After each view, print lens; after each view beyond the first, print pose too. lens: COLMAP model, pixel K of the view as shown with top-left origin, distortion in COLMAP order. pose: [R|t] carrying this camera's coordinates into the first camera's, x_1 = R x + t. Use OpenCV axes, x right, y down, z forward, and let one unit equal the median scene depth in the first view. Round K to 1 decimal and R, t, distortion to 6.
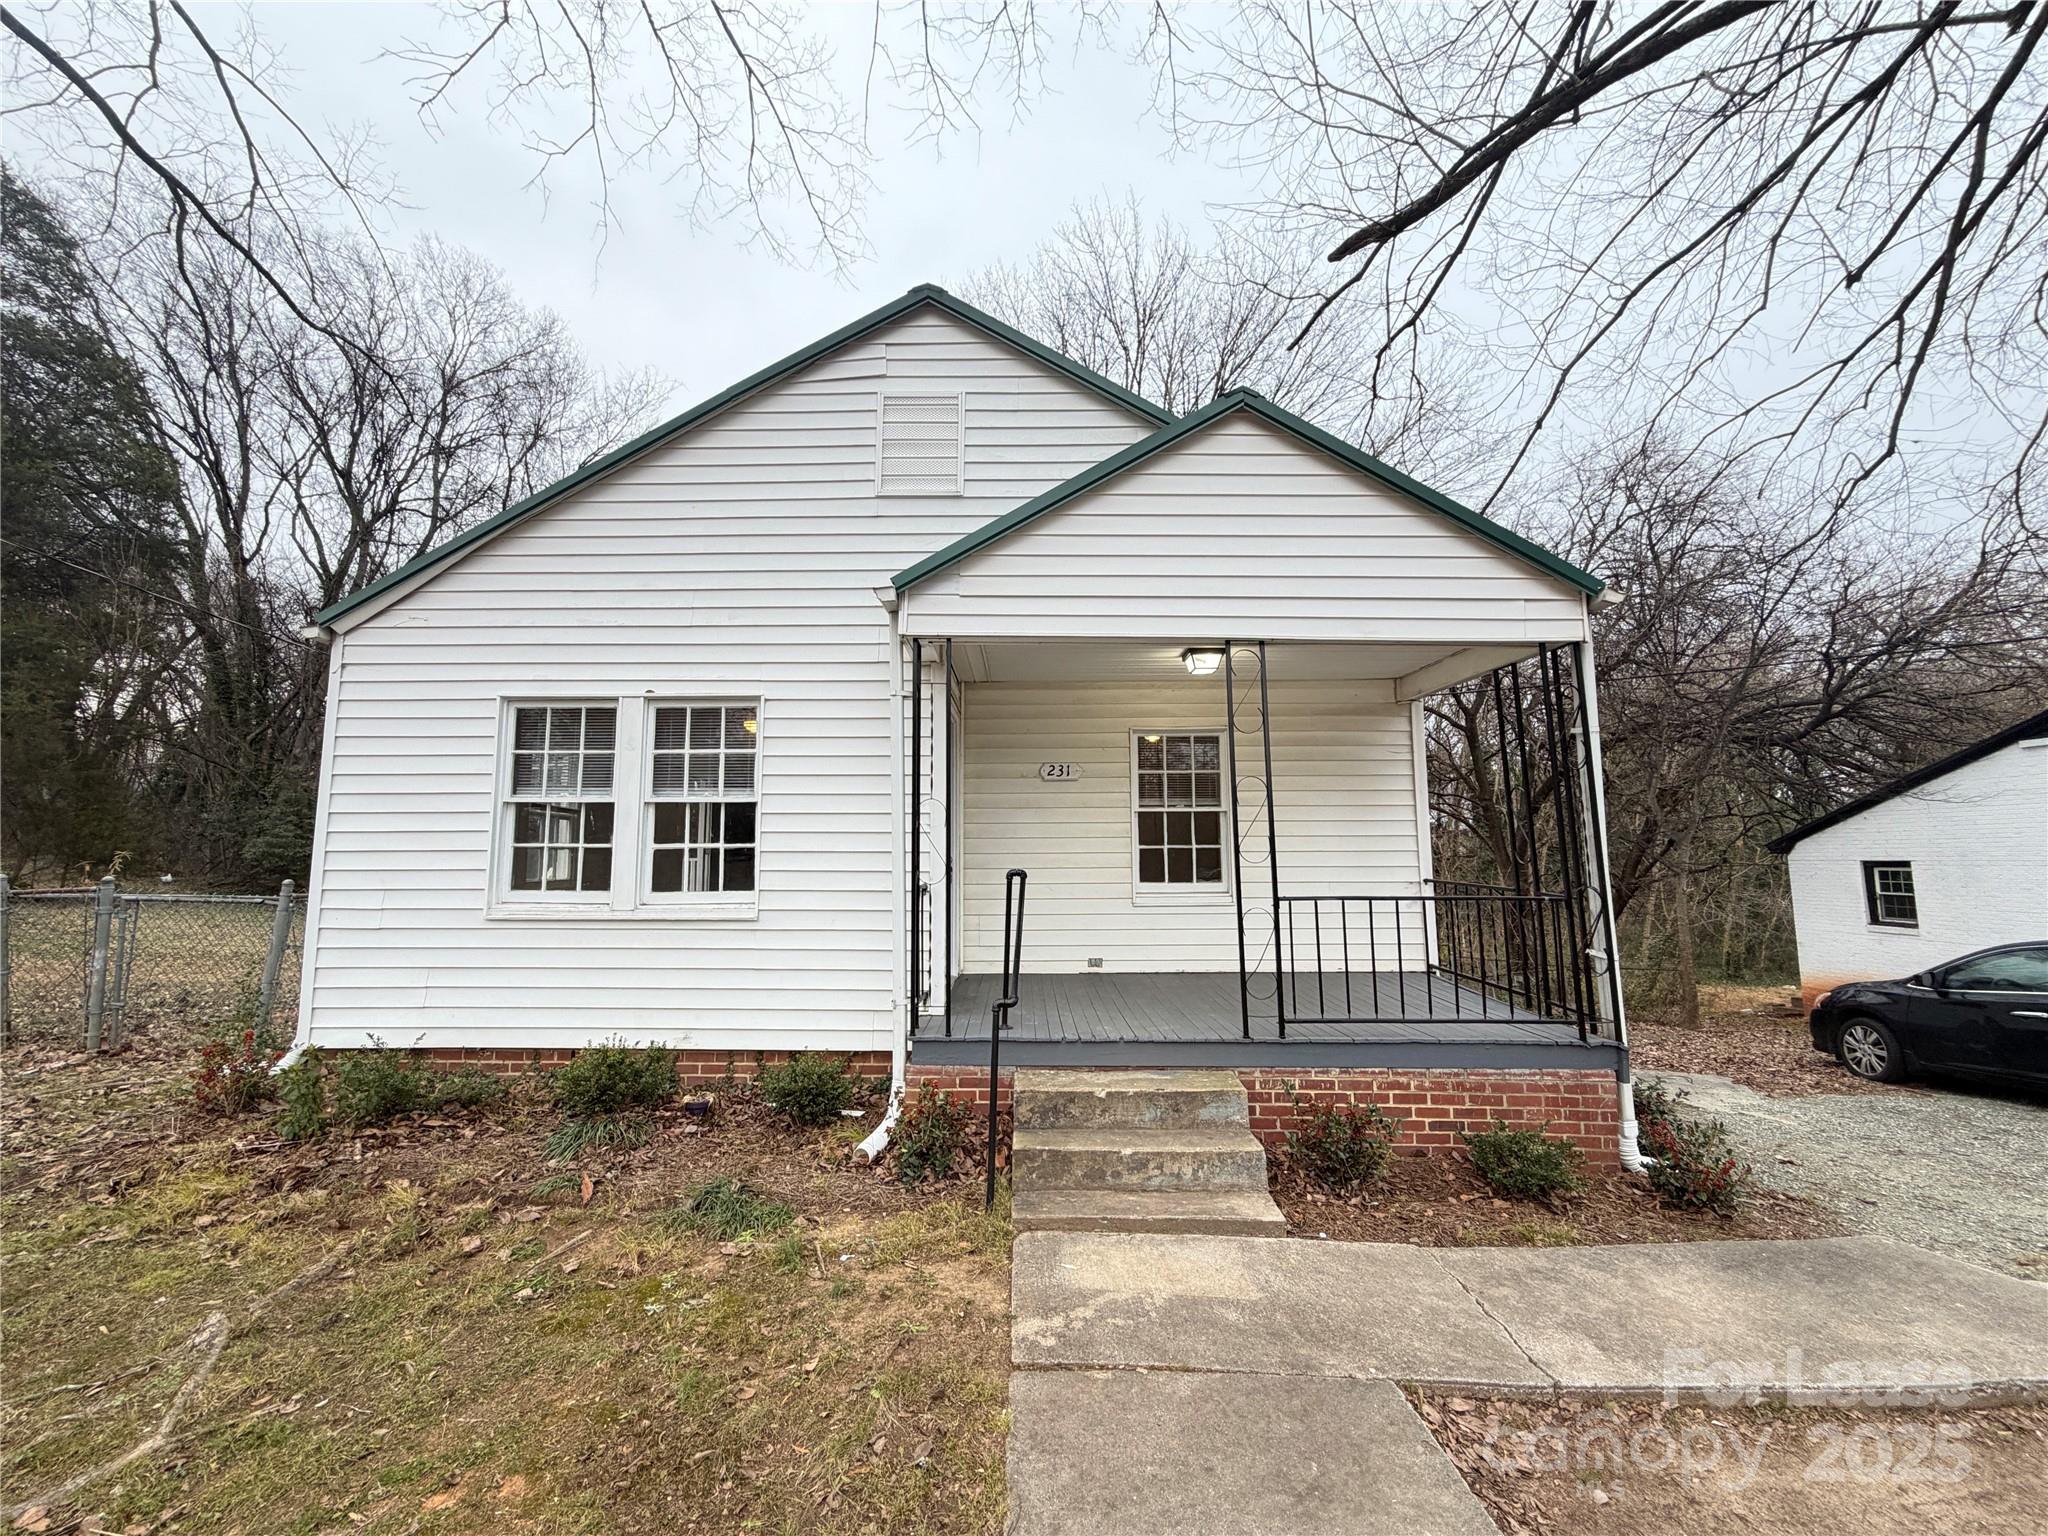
lens RADIAL K [[815.1, 0, 1019.0], [0, 815.1, 770.1], [0, 0, 1]] dist [-0.000034, 0.000049]
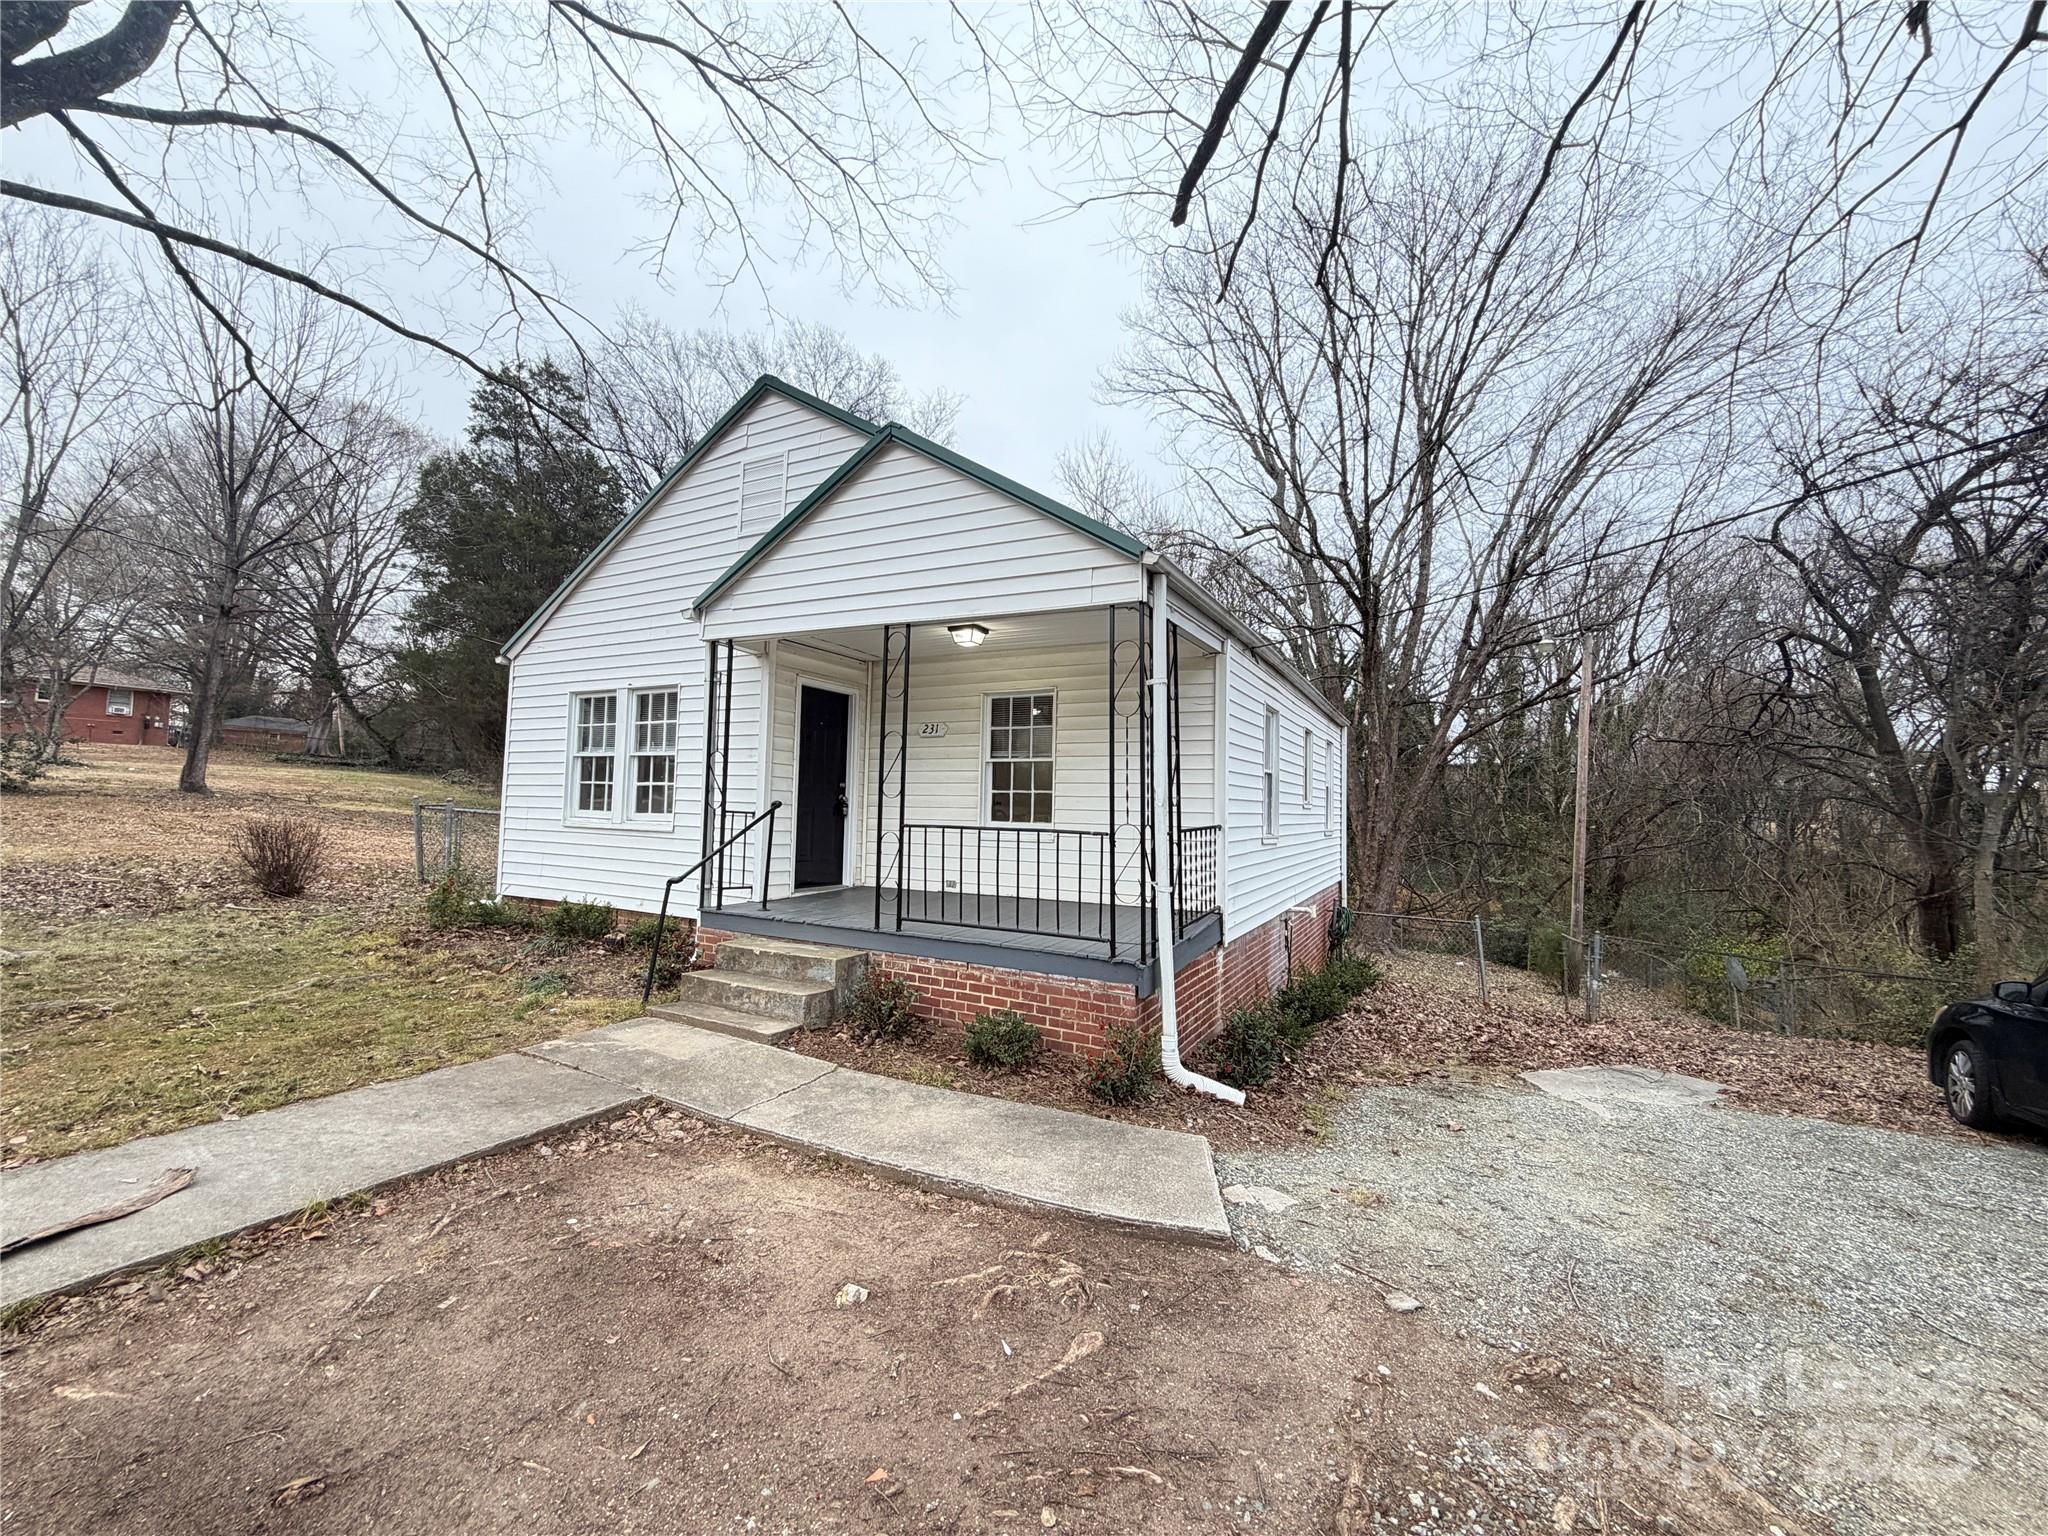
lens RADIAL K [[815.1, 0, 1019.0], [0, 815.1, 770.1], [0, 0, 1]] dist [-0.000034, 0.000049]
pose [[0.887557, 0.000813, -0.460698, 0.920874], [0.021841, 0.998800, 0.043842, 0.014857], [0.460181, -0.048974, 0.886473, -0.047307]]
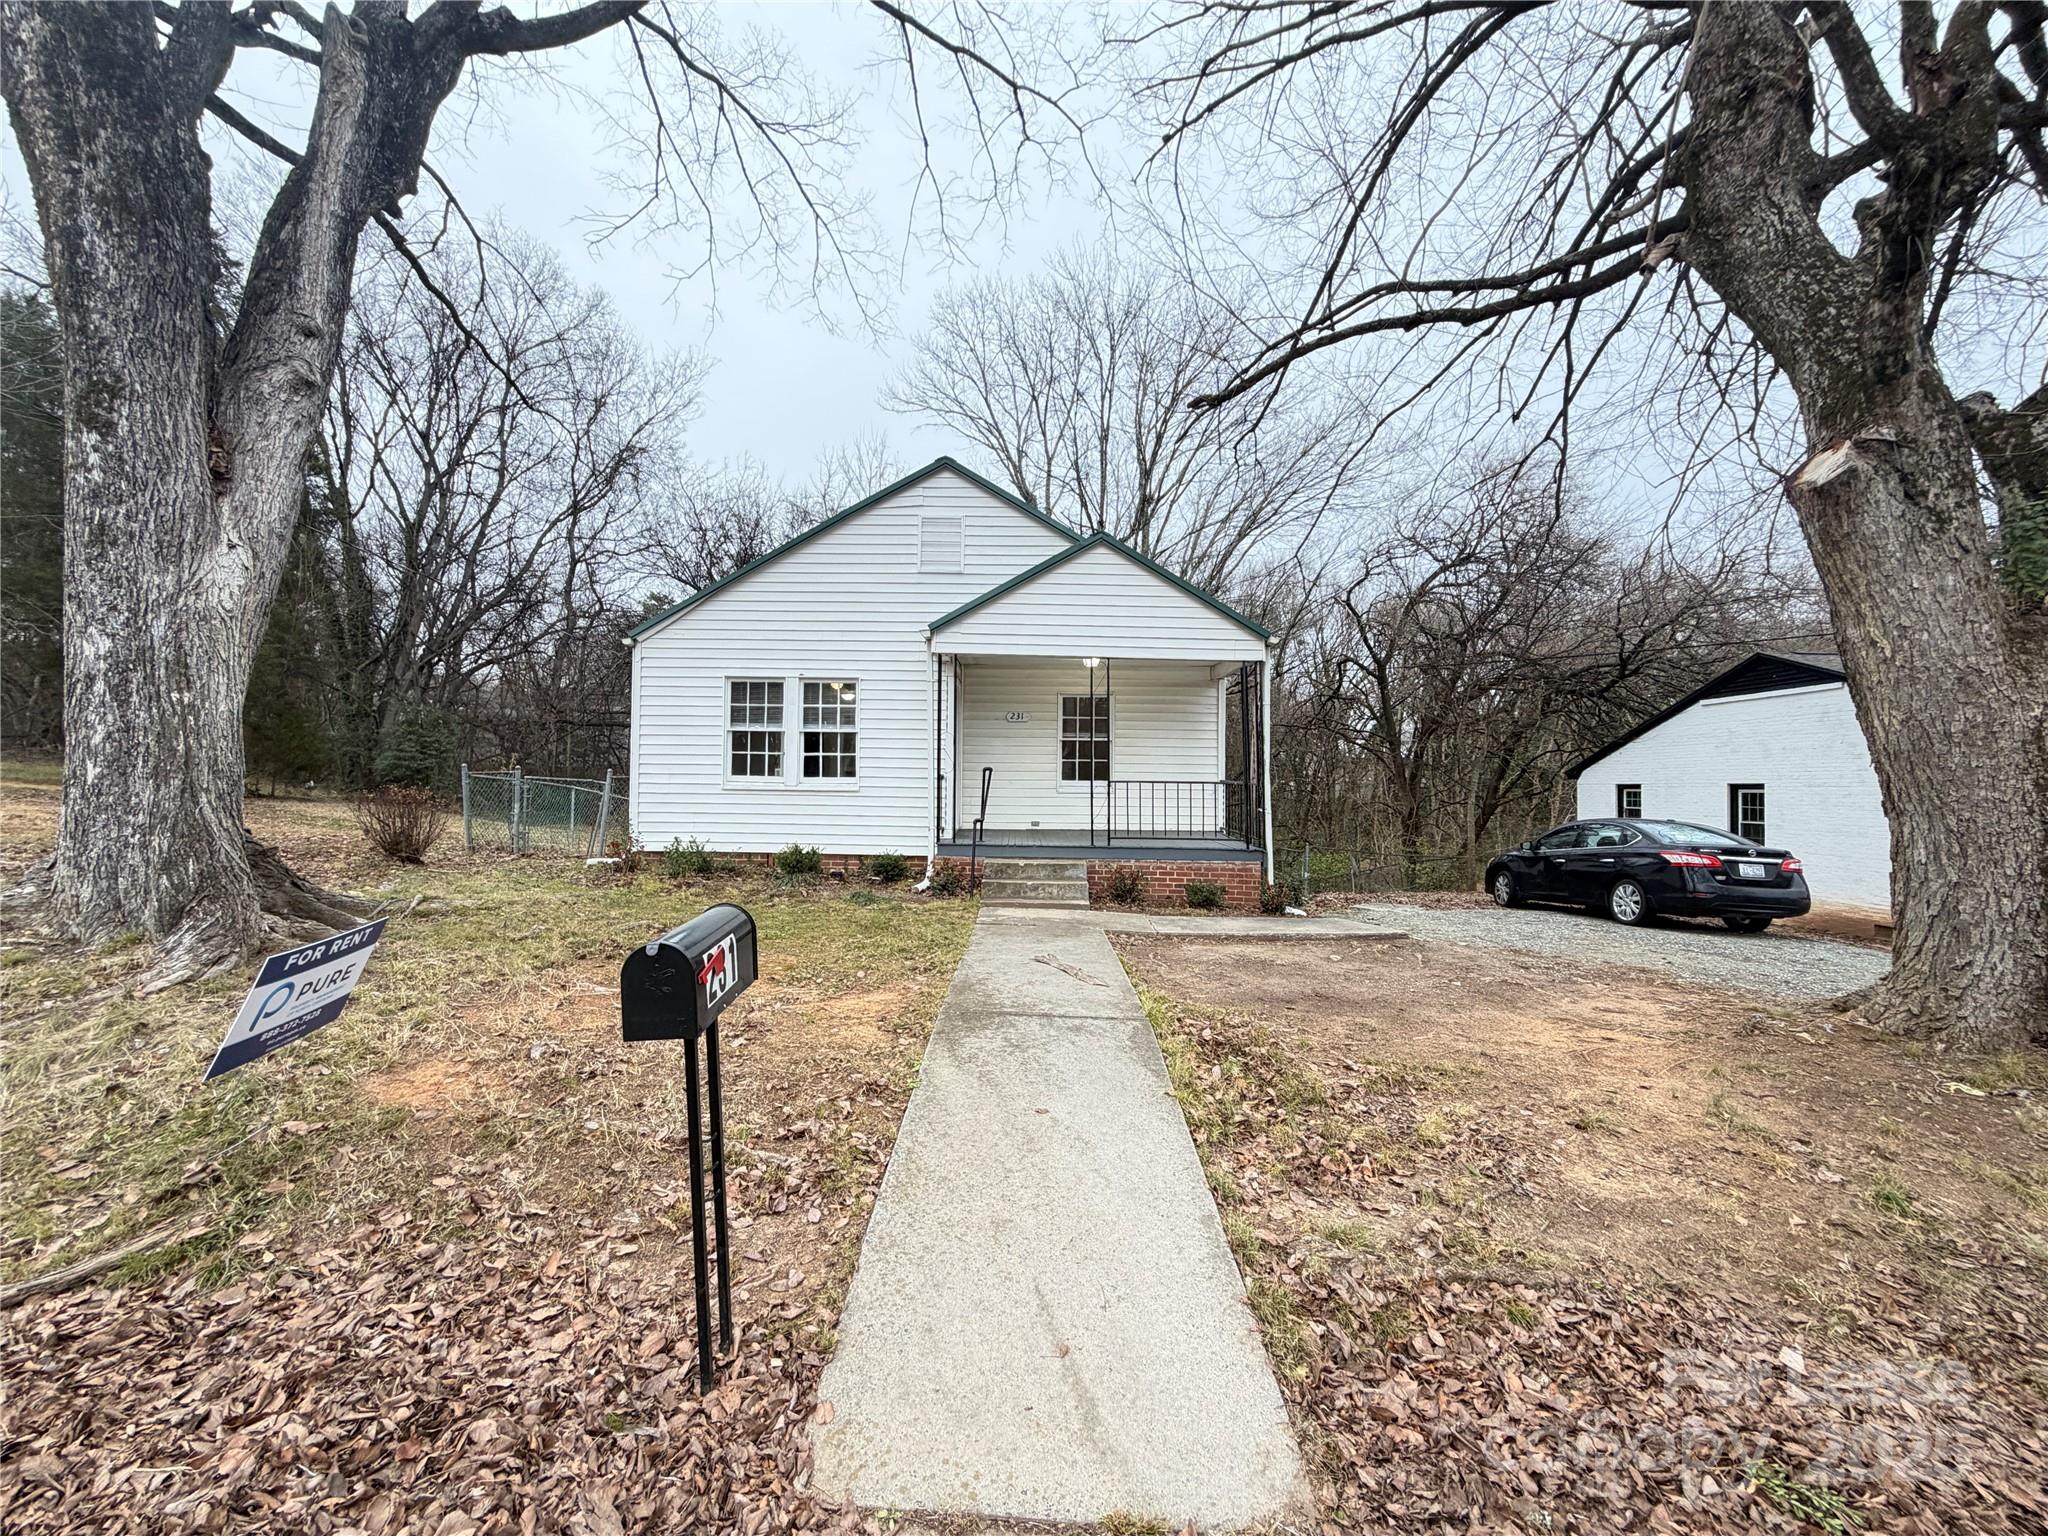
lens RADIAL K [[815.1, 0, 1019.0], [0, 815.1, 770.1], [0, 0, 1]] dist [-0.000034, 0.000049]
pose [[0.999894, 0.014573, 0.000024, 0.068501], [-0.014519, 0.996022, 0.087921, -0.047620], [0.001258, -0.087912, 0.996127, -0.950864]]
